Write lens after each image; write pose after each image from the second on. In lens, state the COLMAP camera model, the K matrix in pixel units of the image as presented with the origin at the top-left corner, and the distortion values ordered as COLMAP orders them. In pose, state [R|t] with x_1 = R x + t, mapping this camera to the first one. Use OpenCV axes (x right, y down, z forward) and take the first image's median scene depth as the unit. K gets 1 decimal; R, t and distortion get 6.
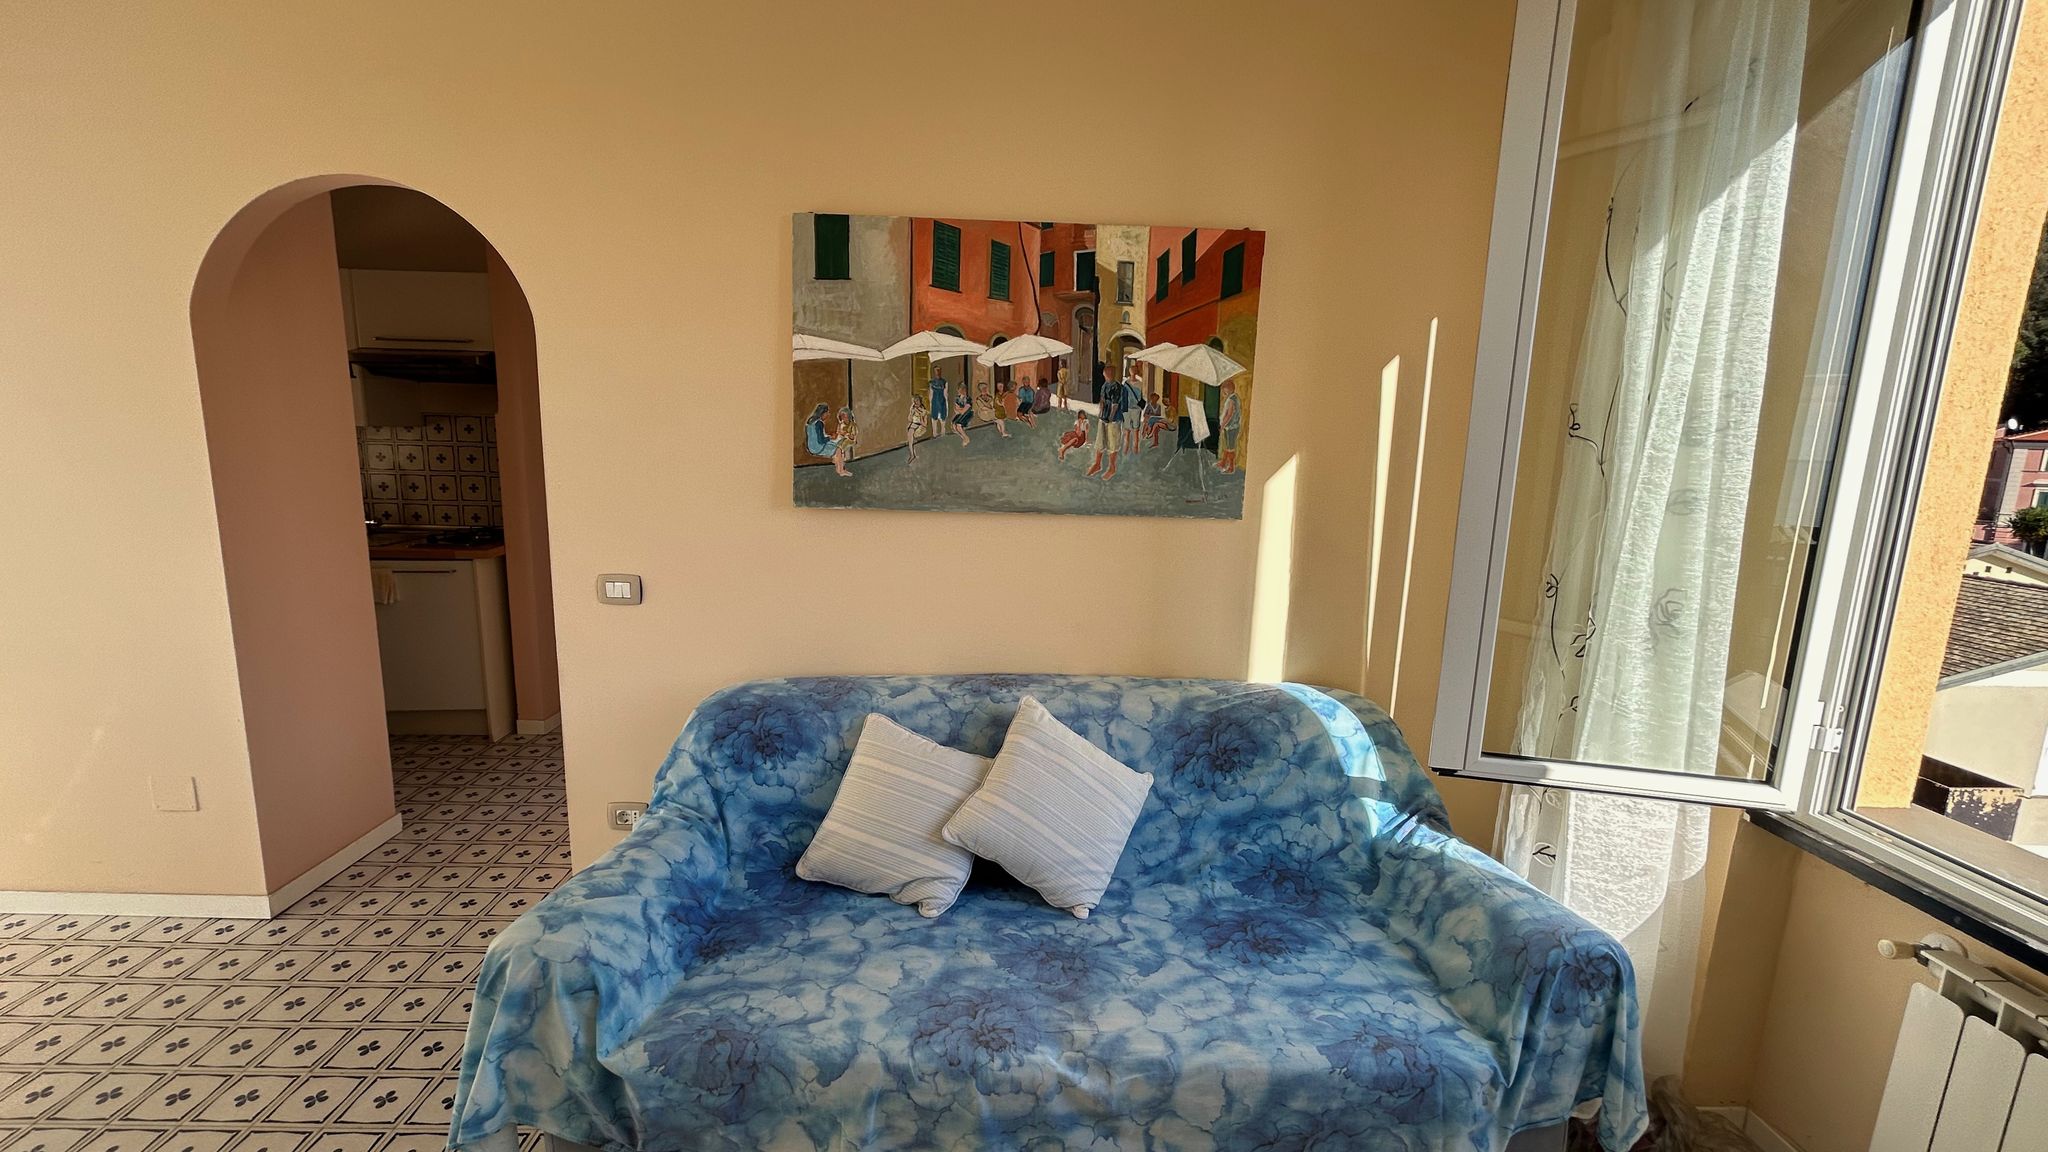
lens RADIAL K [[819.8, 0, 1021.8], [0, 819.8, 570.9], [0, 0, 1]] dist [-0.000163, -0.000214]
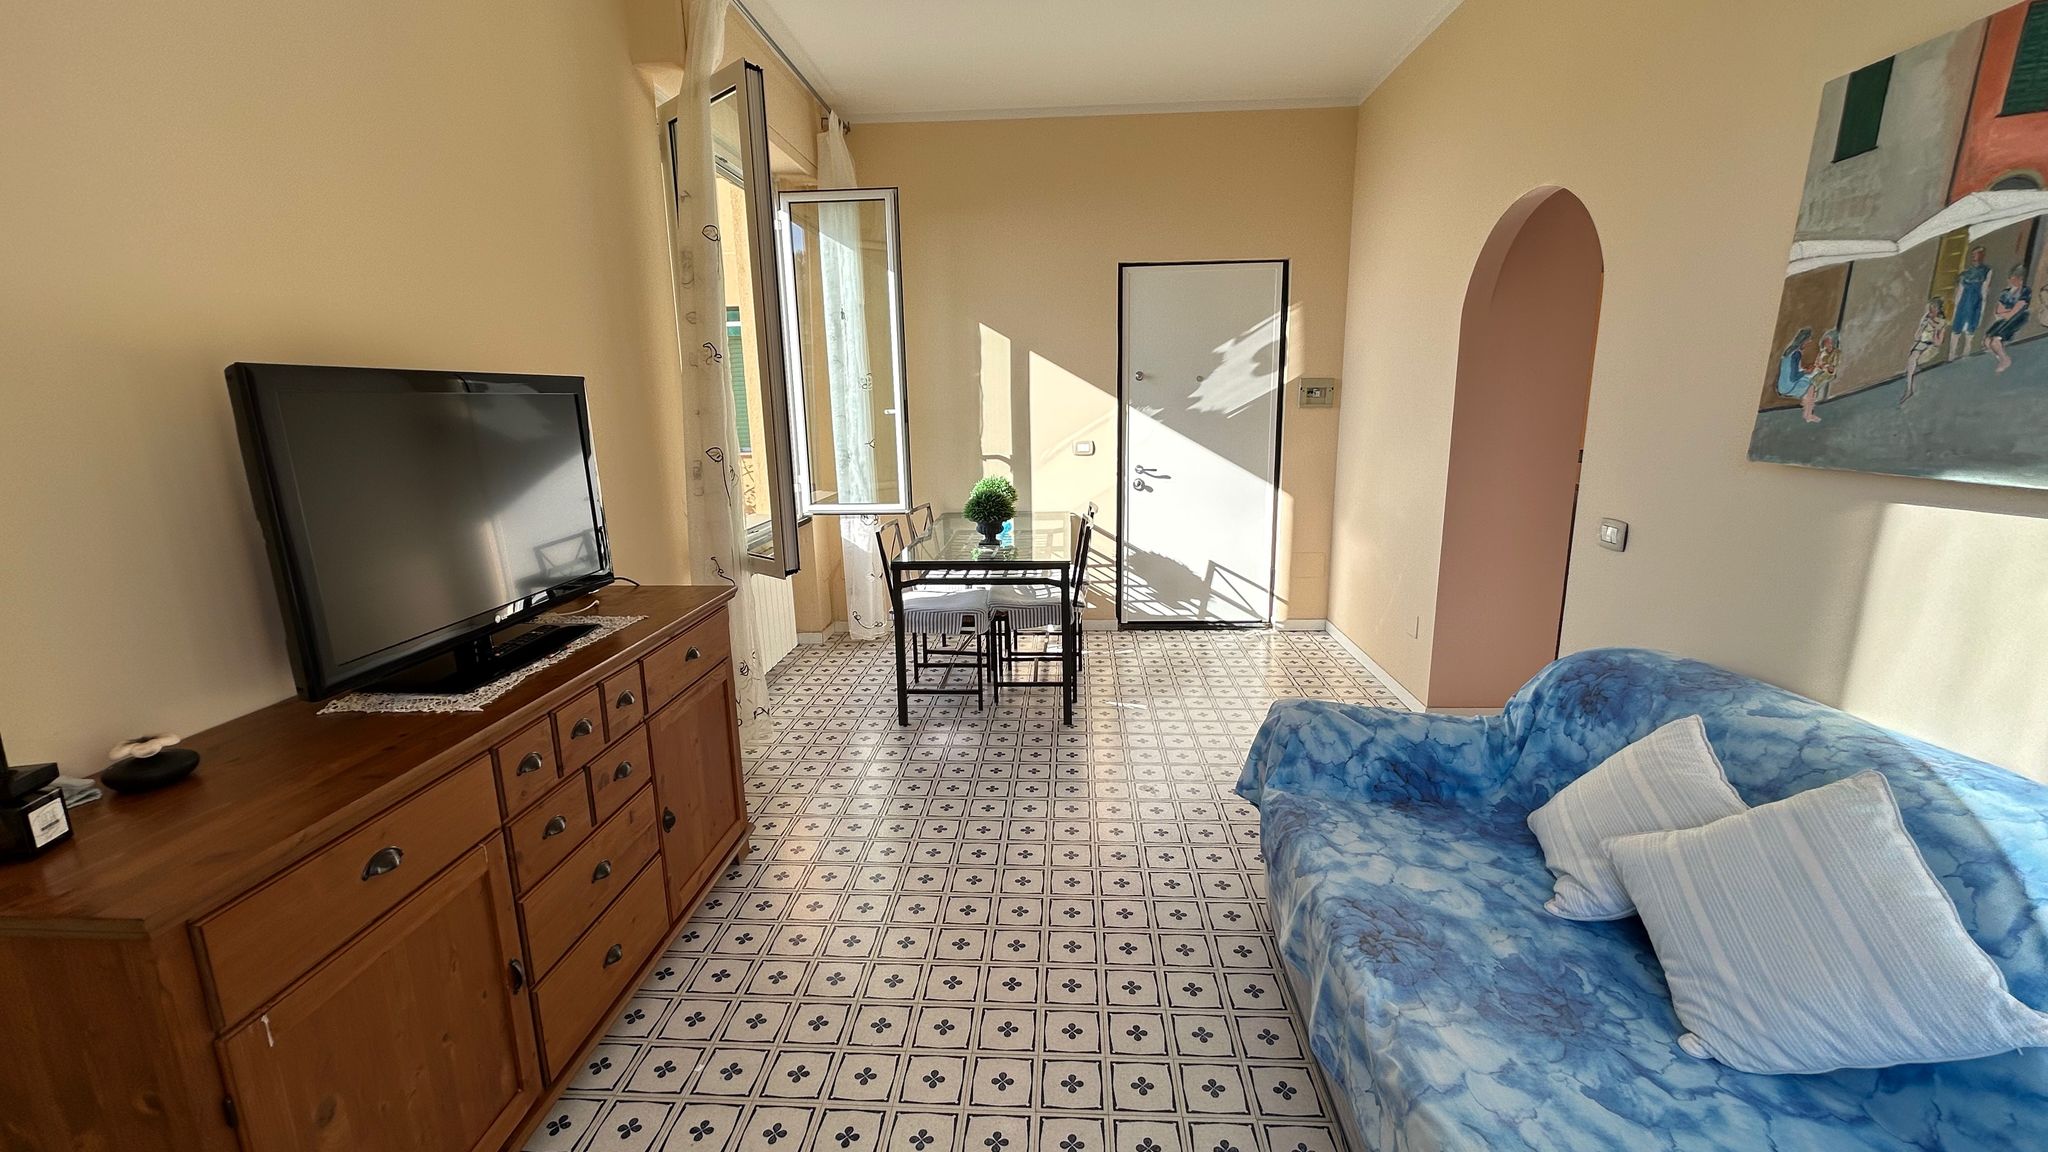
lens RADIAL K [[819.8, 0, 1021.8], [0, 819.8, 570.9], [0, 0, 1]] dist [-0.000163, -0.000214]
pose [[-0.079998, 0.178287, -0.980721, 0.616399], [-0.152036, 0.970180, 0.188772, -0.014888], [0.985132, 0.164206, -0.050506, 0.347618]]
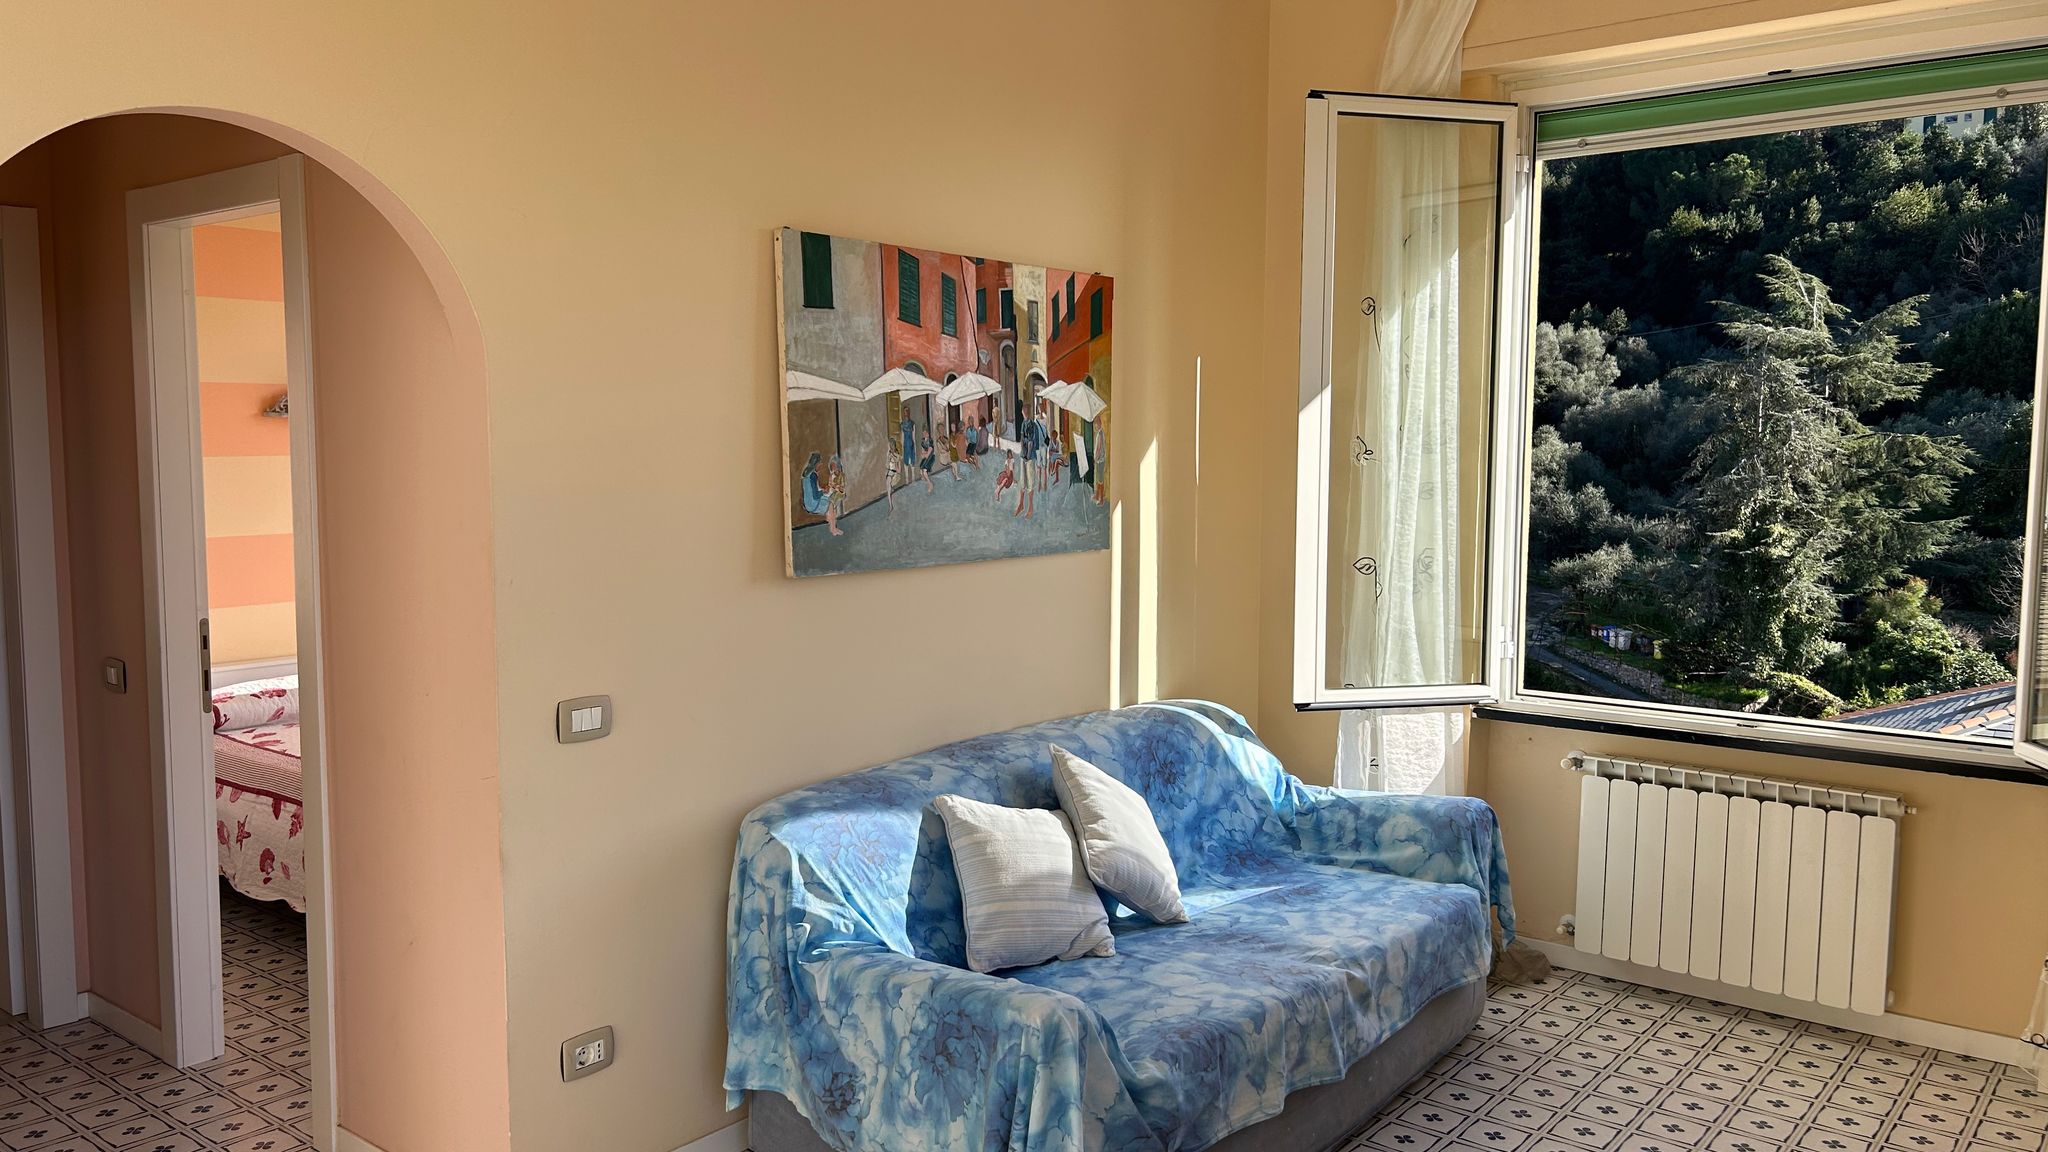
lens RADIAL K [[1525.3, 0, 1020.2], [0, 1525.3, 572.4], [0, 0, 1]] dist [0.165858, -0.376442]
pose [[0.649147, -0.093679, 0.754873, -1.305890], [0.143442, 0.989659, -0.000536, -0.050468], [-0.747016, 0.108629, 0.655871, -0.175117]]
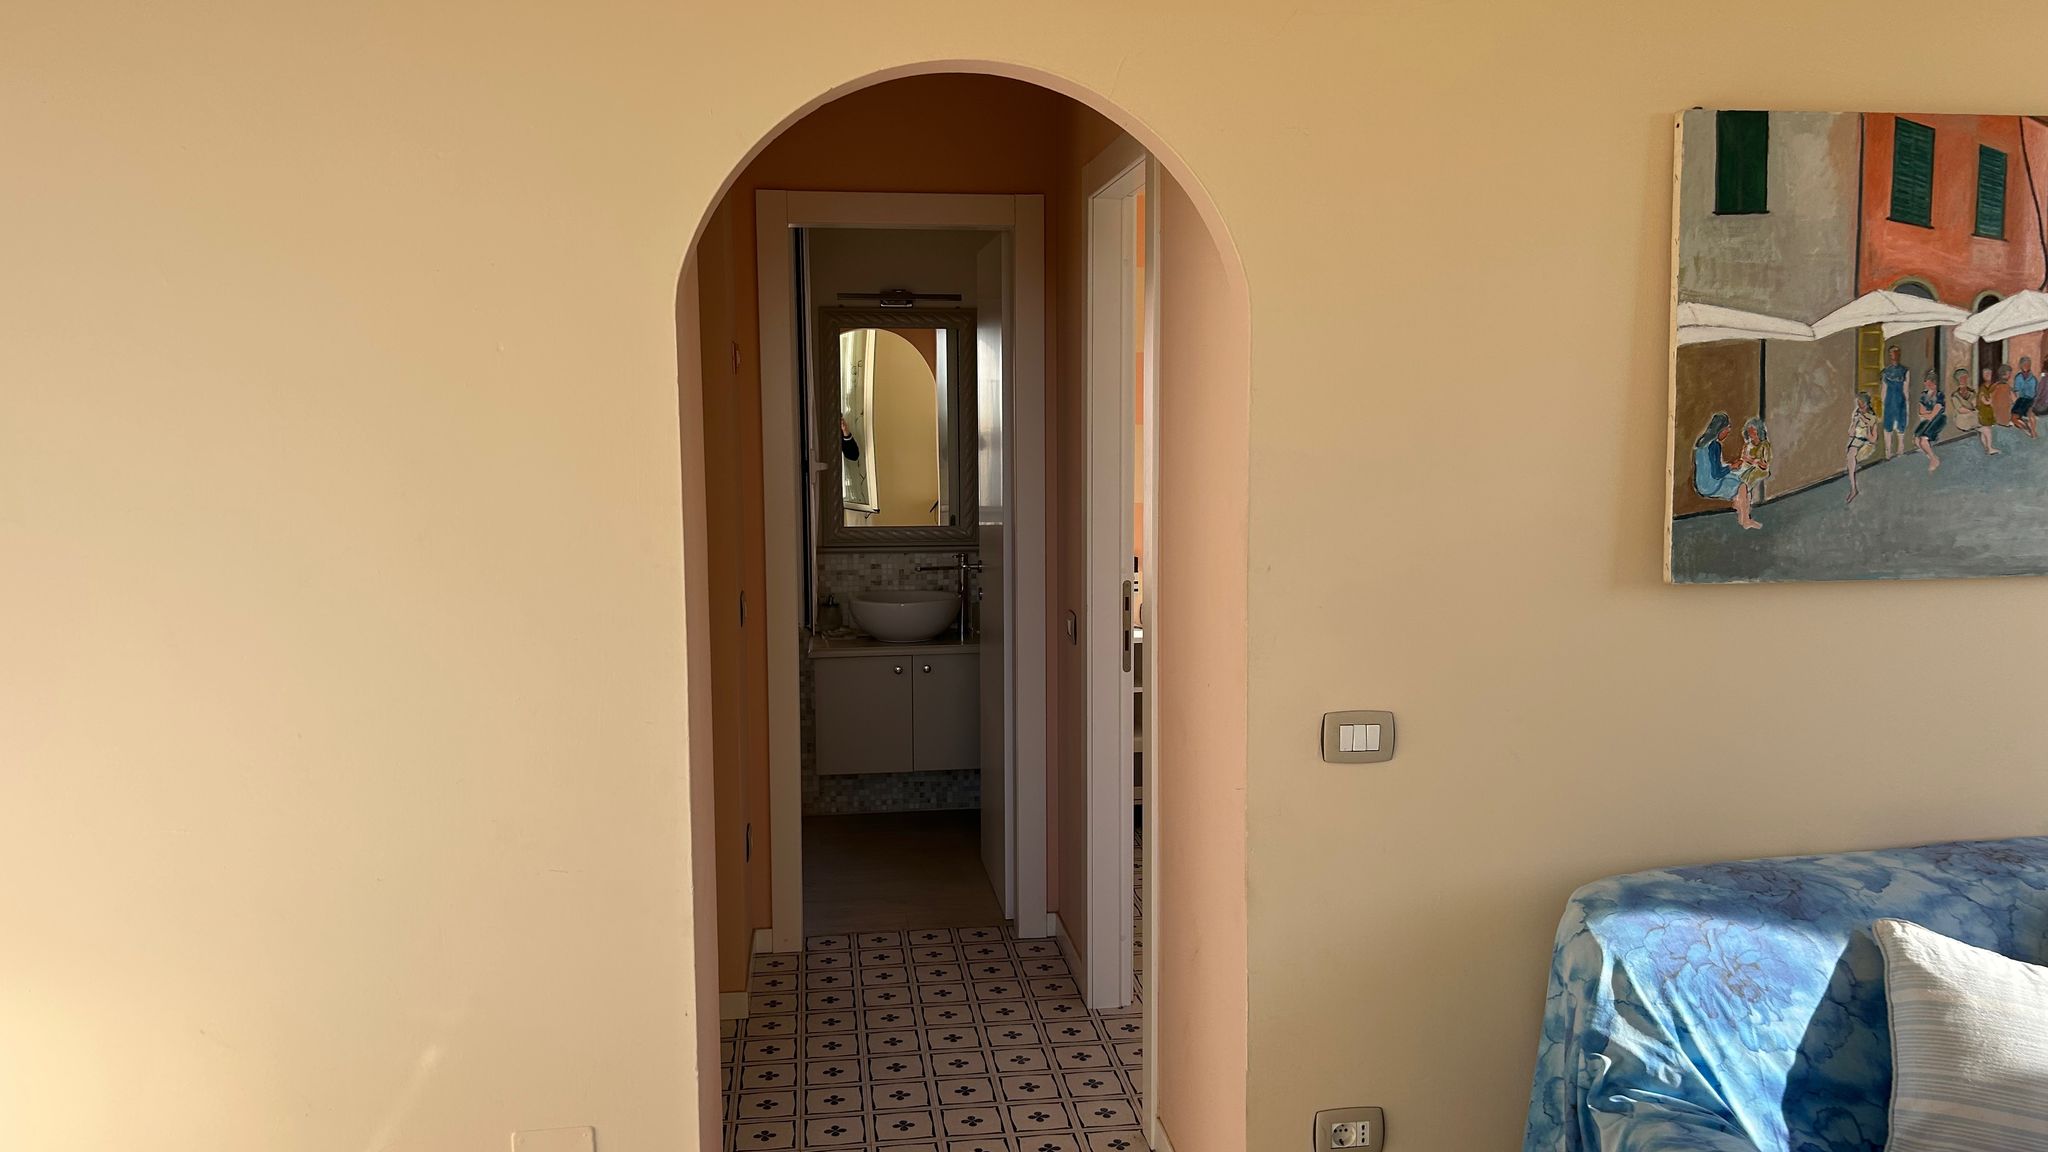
lens RADIAL K [[1540.9, 0, 1021.2], [0, 1540.9, 566.2], [0, 0, 1]] dist [0.048688, -0.051265]
pose [[0.993756, -0.047602, 0.100907, -0.883790], [0.053390, 0.997033, -0.055447, -0.053814], [-0.097968, 0.060489, 0.993350, -0.092367]]
